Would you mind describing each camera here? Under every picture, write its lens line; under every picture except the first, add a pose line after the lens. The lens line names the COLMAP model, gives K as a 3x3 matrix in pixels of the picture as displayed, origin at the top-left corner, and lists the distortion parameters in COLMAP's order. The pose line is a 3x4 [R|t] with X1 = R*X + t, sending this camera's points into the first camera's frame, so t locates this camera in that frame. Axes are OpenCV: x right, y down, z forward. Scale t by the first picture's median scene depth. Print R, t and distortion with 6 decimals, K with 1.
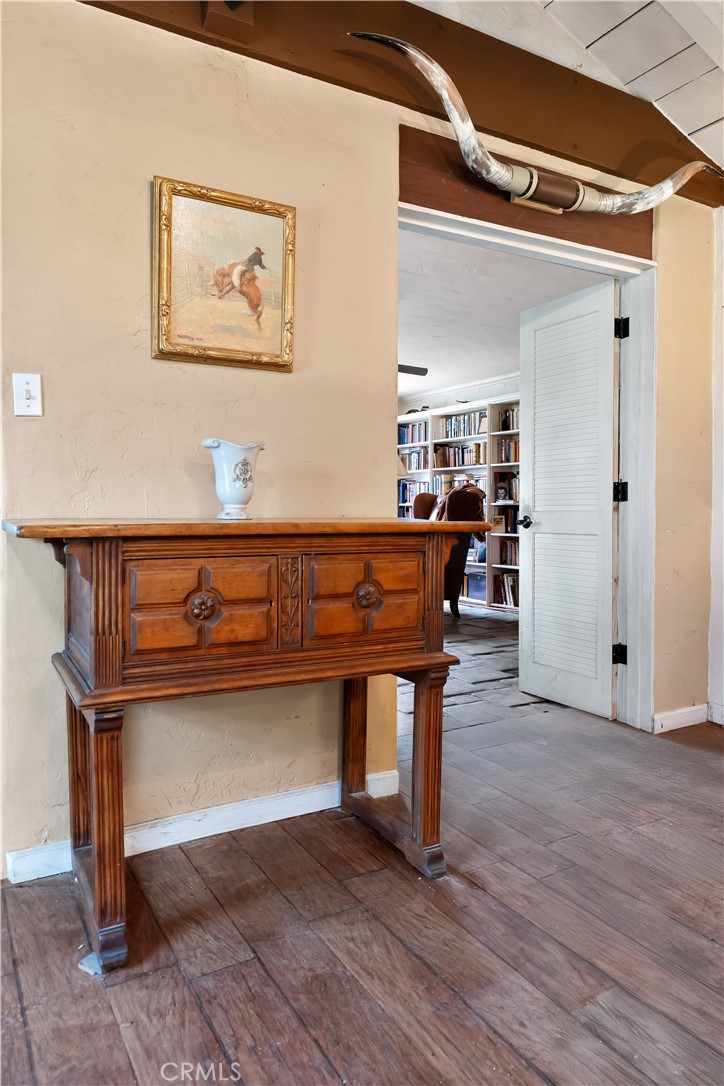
lens RADIAL K [[741.0, 0, 362.3], [0, 741.0, 540.7], [0, 0, 1]] dist [-0.005598, -0.000635]
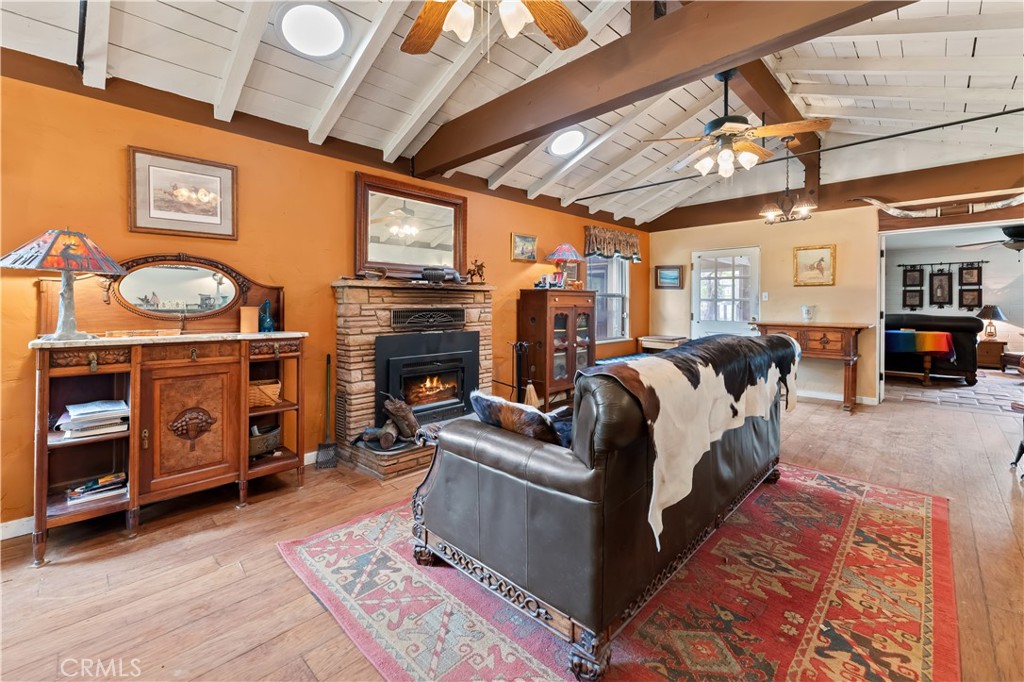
lens RADIAL K [[427.7, 0, 517.9], [0, 427.7, 307.5], [0, 0, 1]] dist [-0.004789, 0.000493]
pose [[0.284613, -0.003582, -0.958636, 1.663881], [-0.049174, 0.998622, -0.018331, 0.009802], [0.957380, 0.052357, 0.284045, -1.286483]]
